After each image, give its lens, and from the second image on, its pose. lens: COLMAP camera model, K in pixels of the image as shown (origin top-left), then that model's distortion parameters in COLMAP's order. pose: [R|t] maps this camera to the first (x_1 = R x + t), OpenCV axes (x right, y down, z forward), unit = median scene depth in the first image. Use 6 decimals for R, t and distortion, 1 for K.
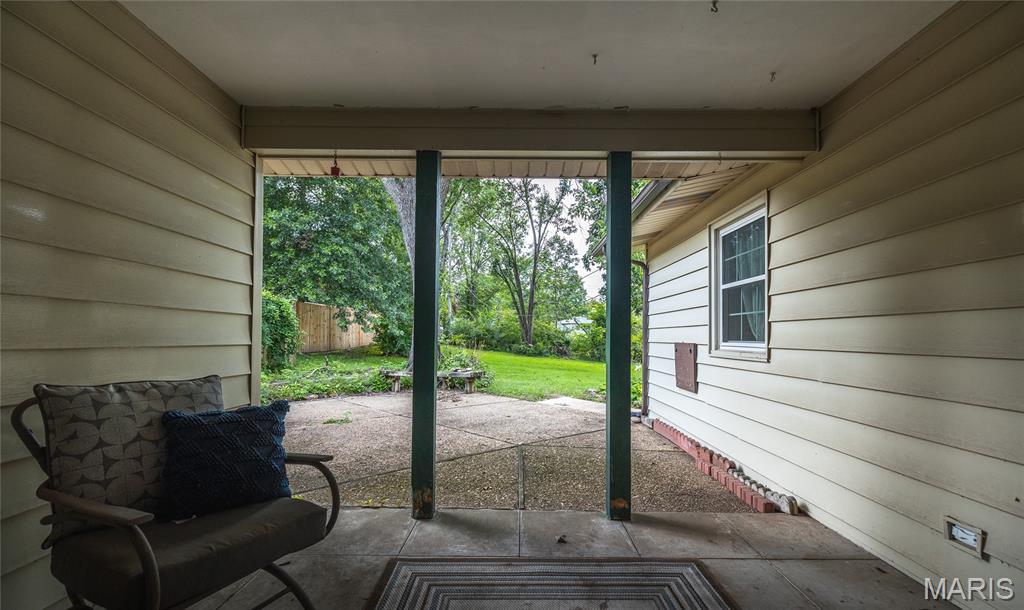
lens RADIAL K [[437.7, 0, 515.4], [0, 437.7, 323.4], [0, 0, 1]] dist [-0.000456, -0.000165]
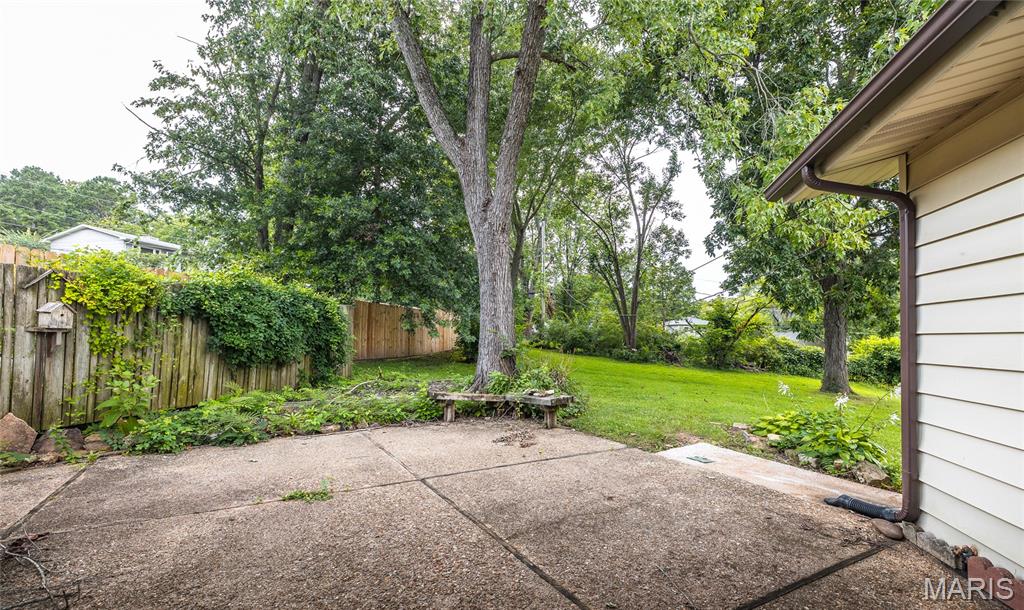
lens RADIAL K [[437.7, 0, 515.4], [0, 437.7, 323.4], [0, 0, 1]] dist [-0.000456, -0.000165]
pose [[0.974769, -0.006778, -0.223111, -0.001558], [0.005751, 0.999970, -0.005252, 0.000041], [0.223140, 0.003836, 0.974779, 0.096338]]
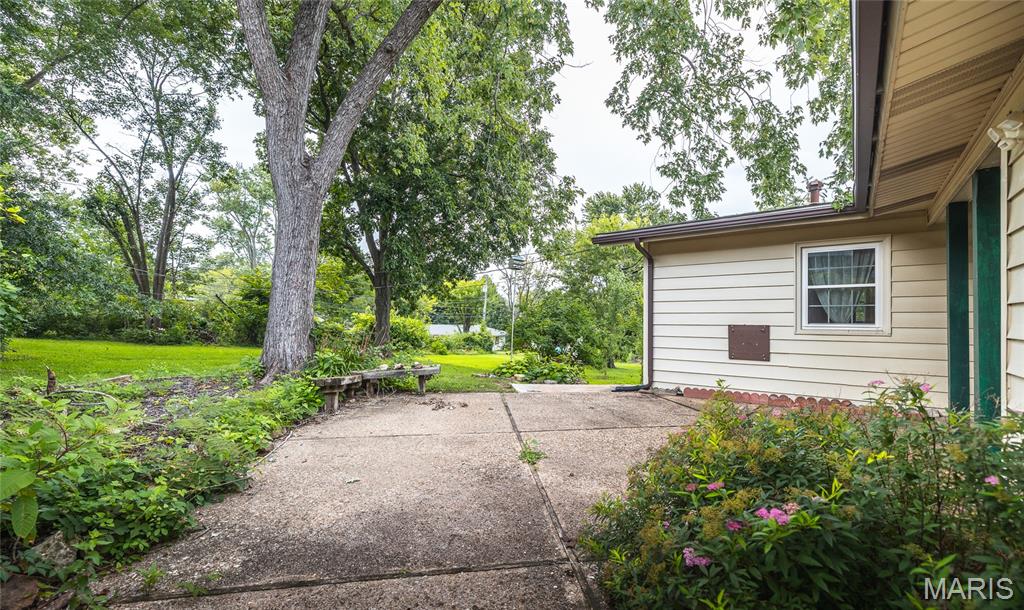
lens RADIAL K [[437.7, 0, 515.4], [0, 437.7, 323.4], [0, 0, 1]] dist [-0.000456, -0.000165]
pose [[0.614837, -0.020062, 0.788399, -0.179424], [-0.019429, 0.998988, 0.040572, -0.000165], [-0.788415, -0.040262, 0.613825, 0.121398]]
